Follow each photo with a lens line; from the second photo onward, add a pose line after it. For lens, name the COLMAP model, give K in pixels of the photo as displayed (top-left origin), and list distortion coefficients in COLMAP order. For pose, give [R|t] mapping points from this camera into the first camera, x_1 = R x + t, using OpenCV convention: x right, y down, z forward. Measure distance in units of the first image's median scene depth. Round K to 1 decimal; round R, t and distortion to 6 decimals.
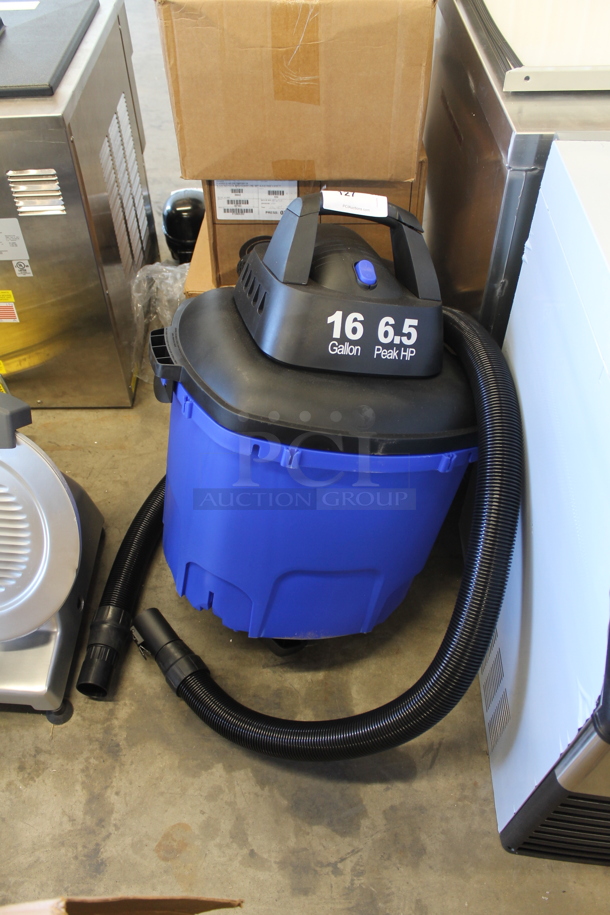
lens RADIAL K [[735.1, 0, 302.3], [0, 735.1, 439.7], [0, 0, 1]] dist [-0.009424, 0.007652]
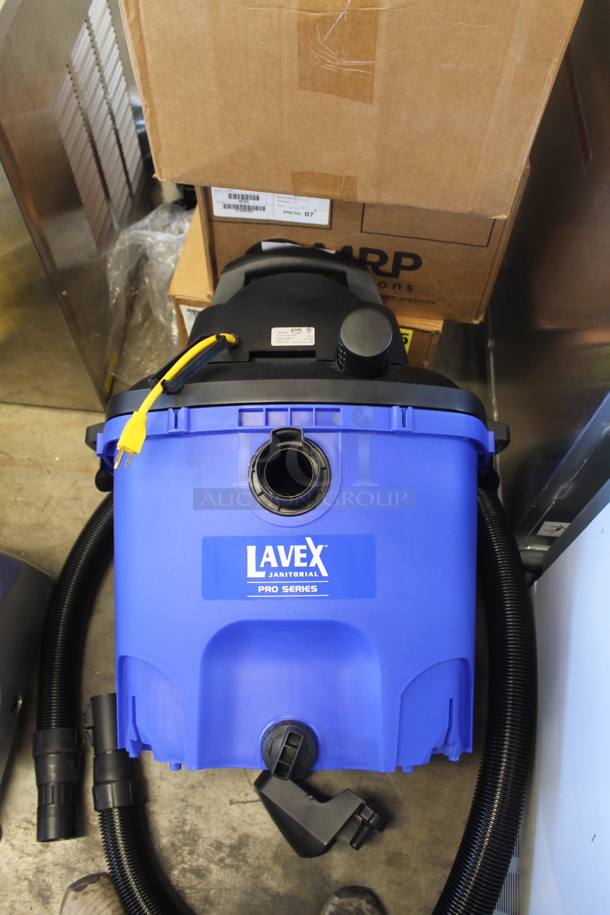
lens RADIAL K [[735.1, 0, 302.3], [0, 735.1, 439.7], [0, 0, 1]] dist [-0.009424, 0.007652]
pose [[0.994085, 0.102750, -0.035167, 0.015869], [-0.090604, 0.963194, 0.253079, -0.324471], [0.059876, -0.248396, 0.966806, 0.323262]]
